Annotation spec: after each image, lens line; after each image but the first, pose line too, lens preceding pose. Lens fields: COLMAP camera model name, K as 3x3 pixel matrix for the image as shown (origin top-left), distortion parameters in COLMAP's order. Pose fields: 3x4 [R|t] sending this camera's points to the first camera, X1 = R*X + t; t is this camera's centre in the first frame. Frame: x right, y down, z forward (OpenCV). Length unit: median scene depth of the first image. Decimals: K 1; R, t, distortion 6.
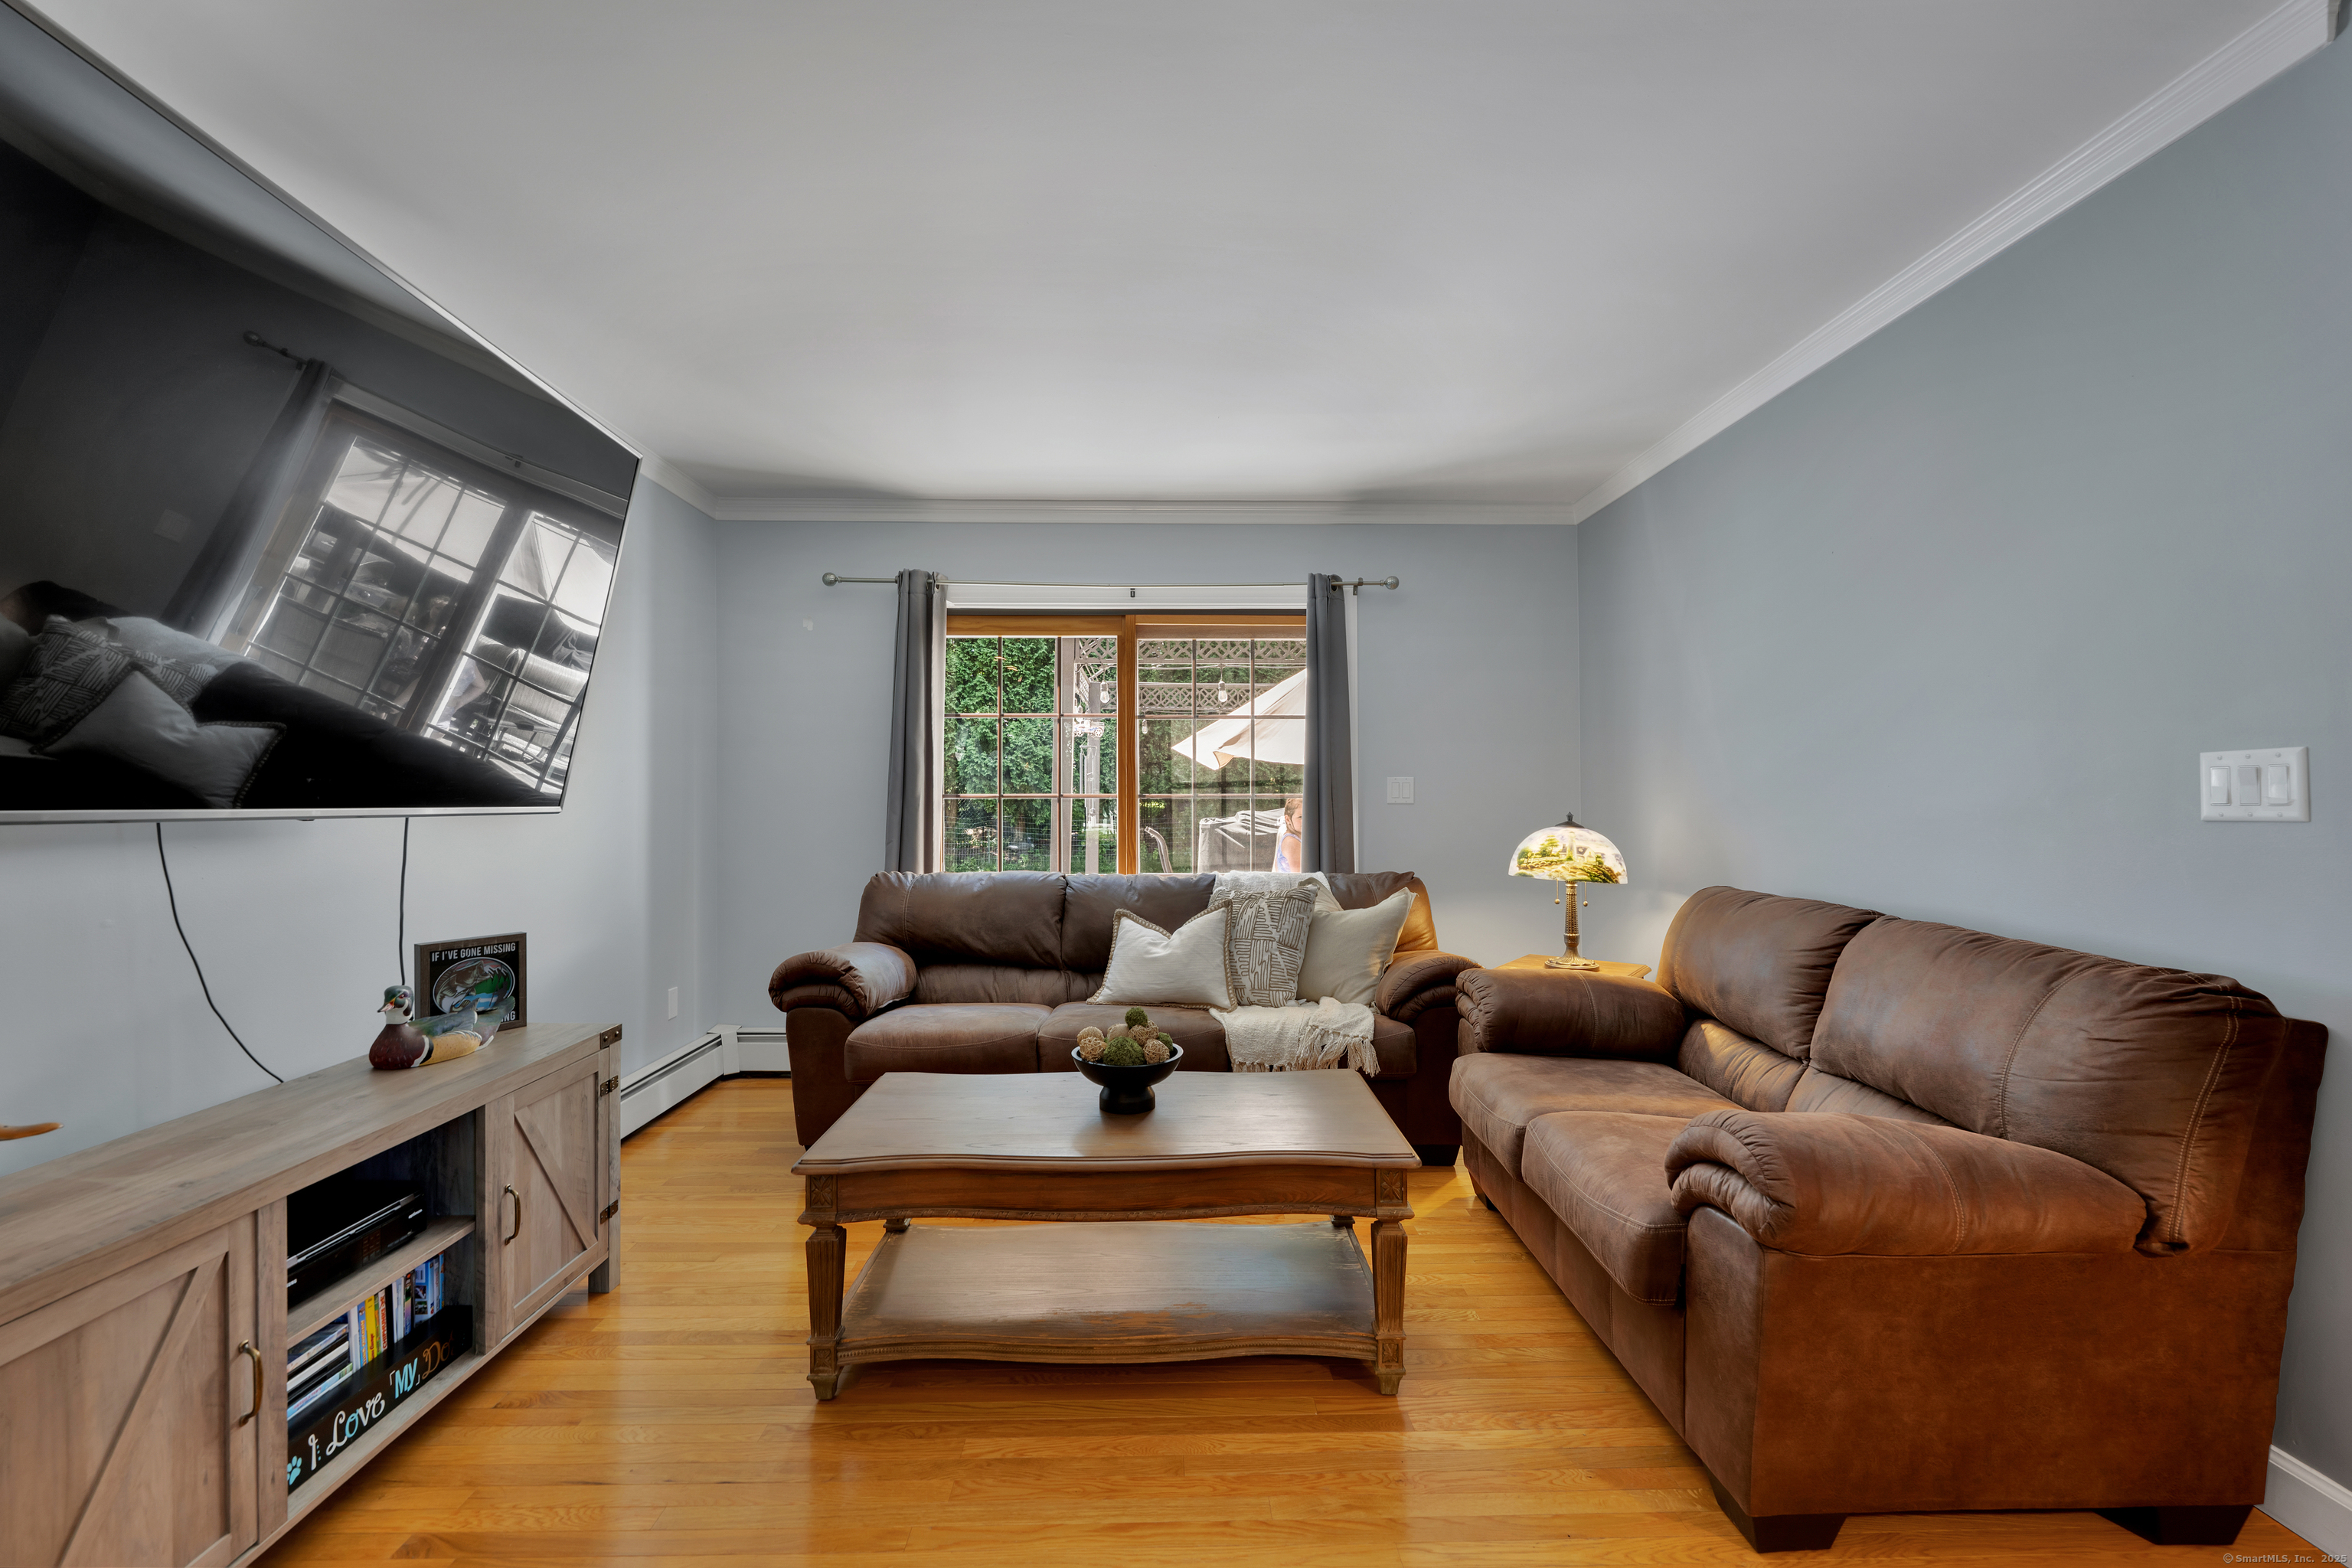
lens RADIAL K [[1042.5, 0, 1178.4], [0, 1042.5, 791.1], [0, 0, 1]] dist [0.004699, 0.000144]
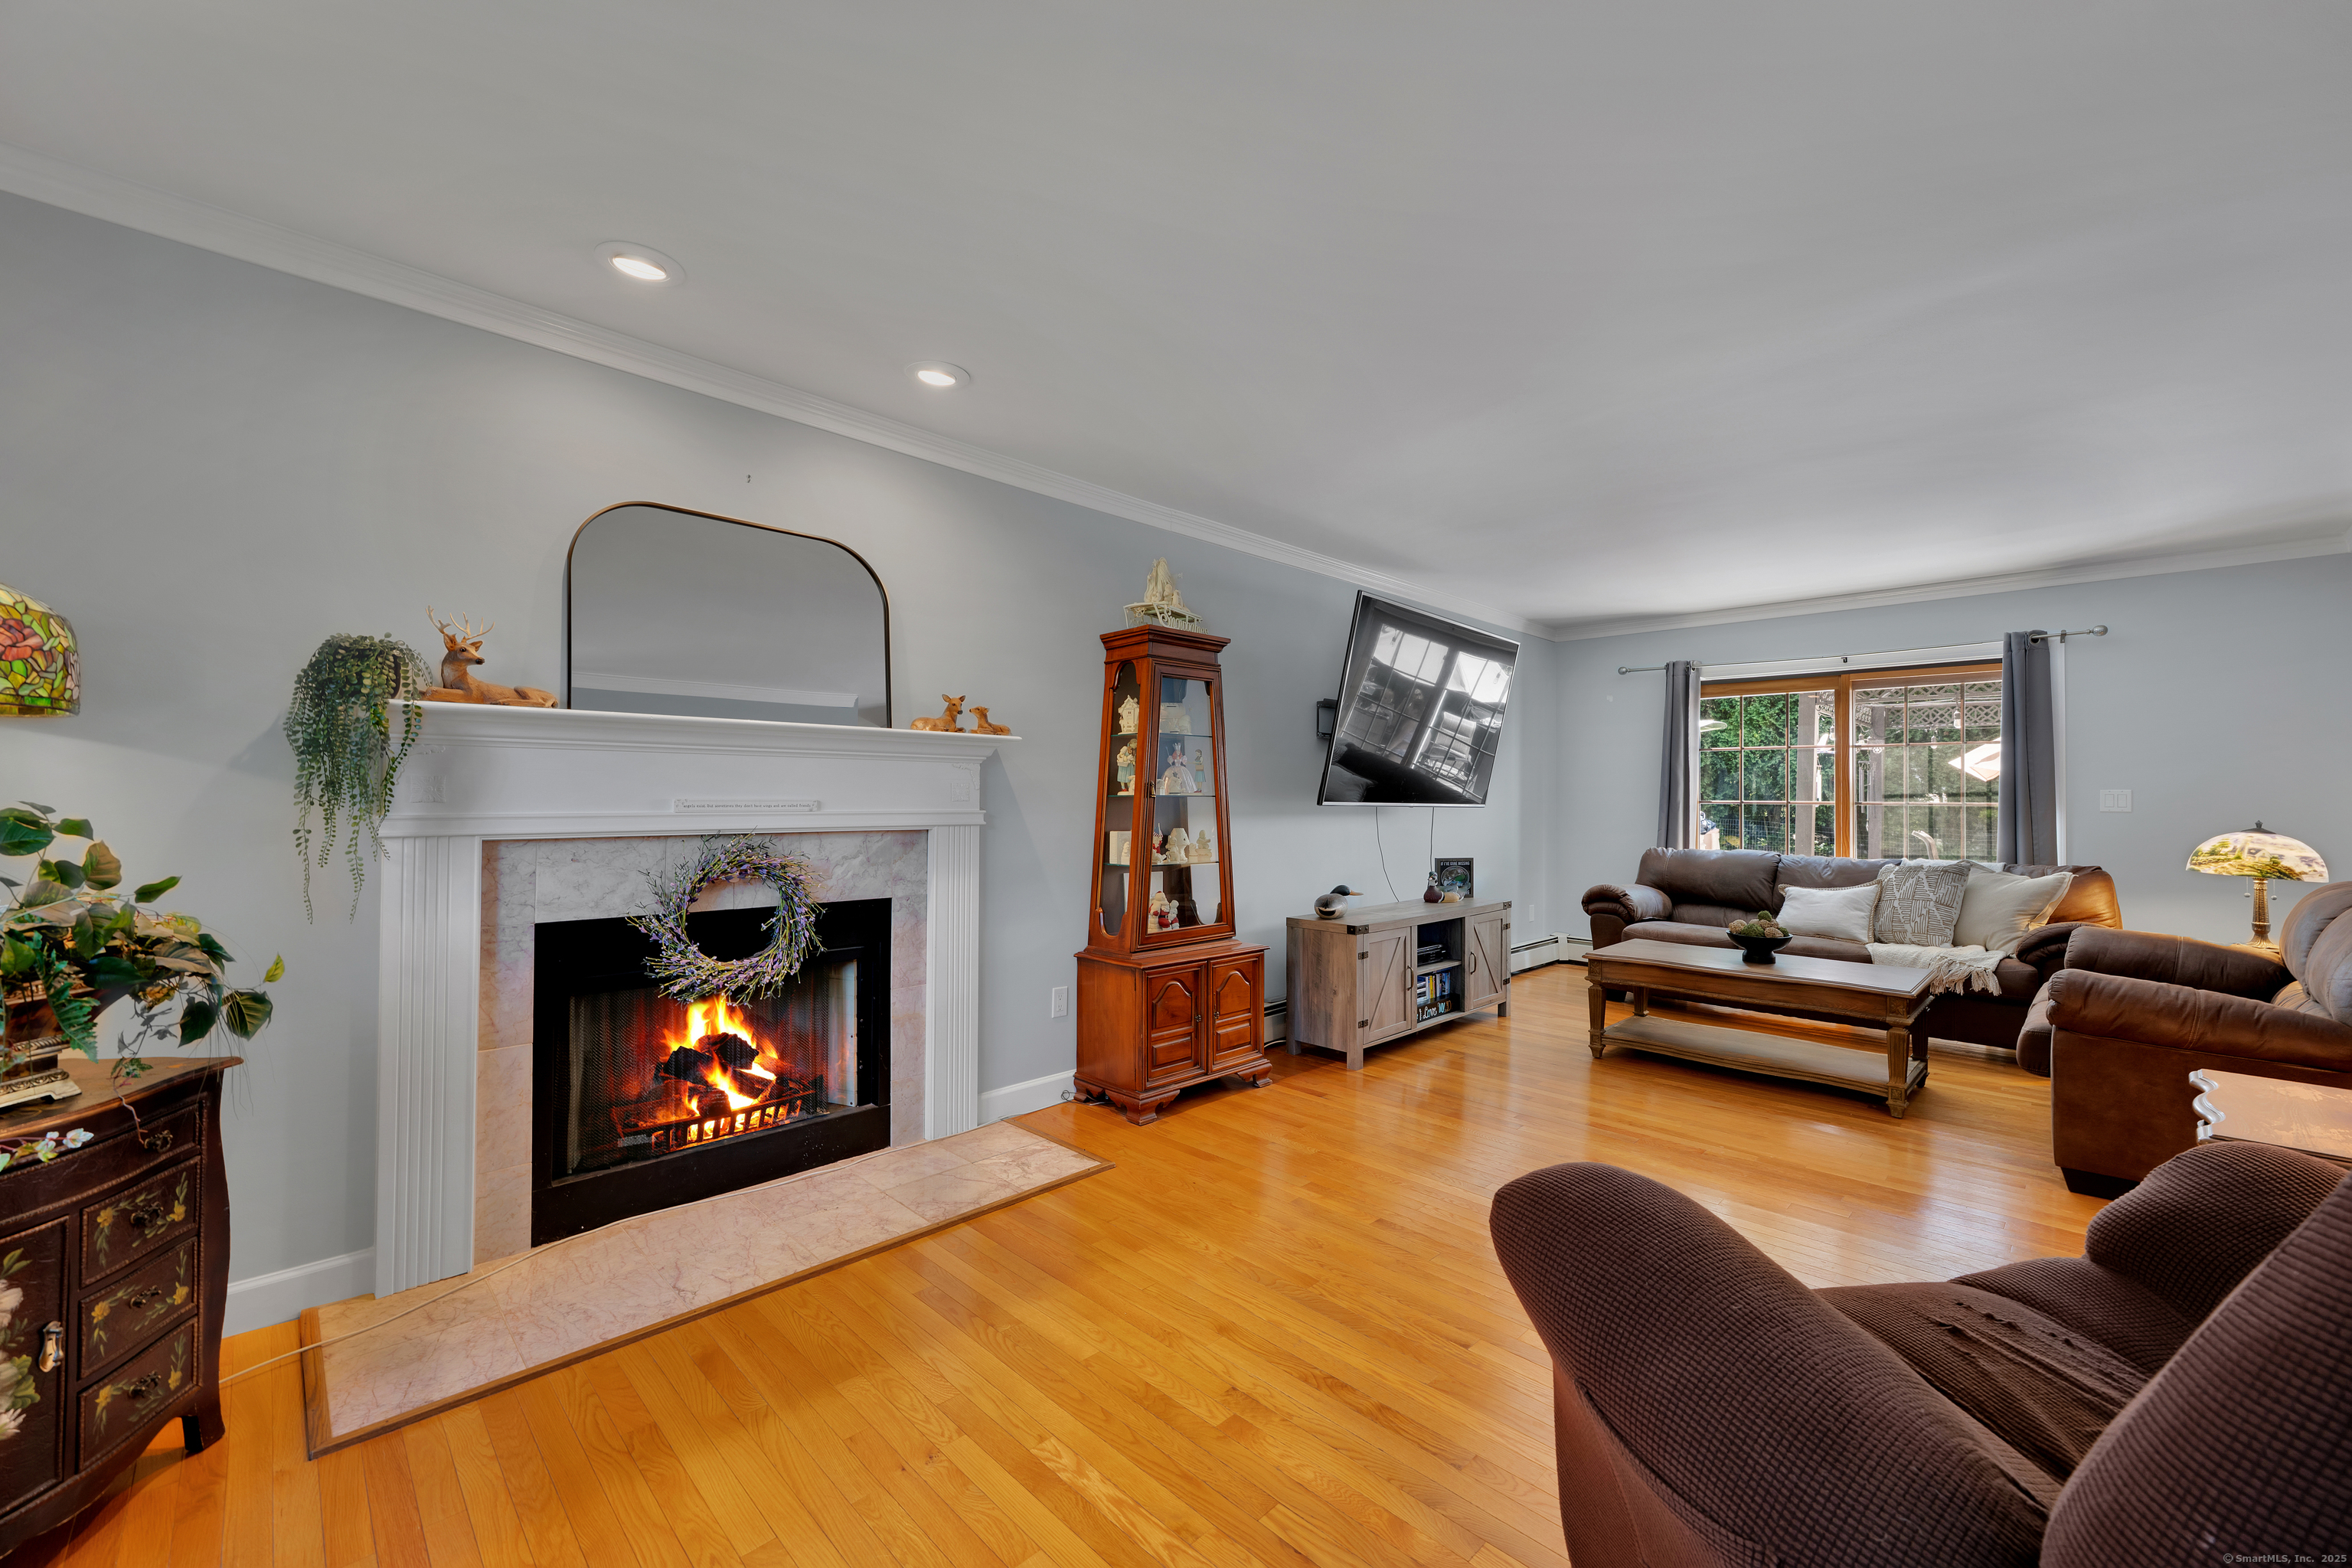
lens RADIAL K [[945.3, 0, 1171.7], [0, 945.3, 790.0], [0, 0, 1]] dist [-0.002168, -0.000853]
pose [[0.689958, 0.003085, -0.723843, 0.307198], [-0.006943, 0.999973, -0.002356, -0.003413], [0.723817, 0.006651, 0.689960, -0.662920]]
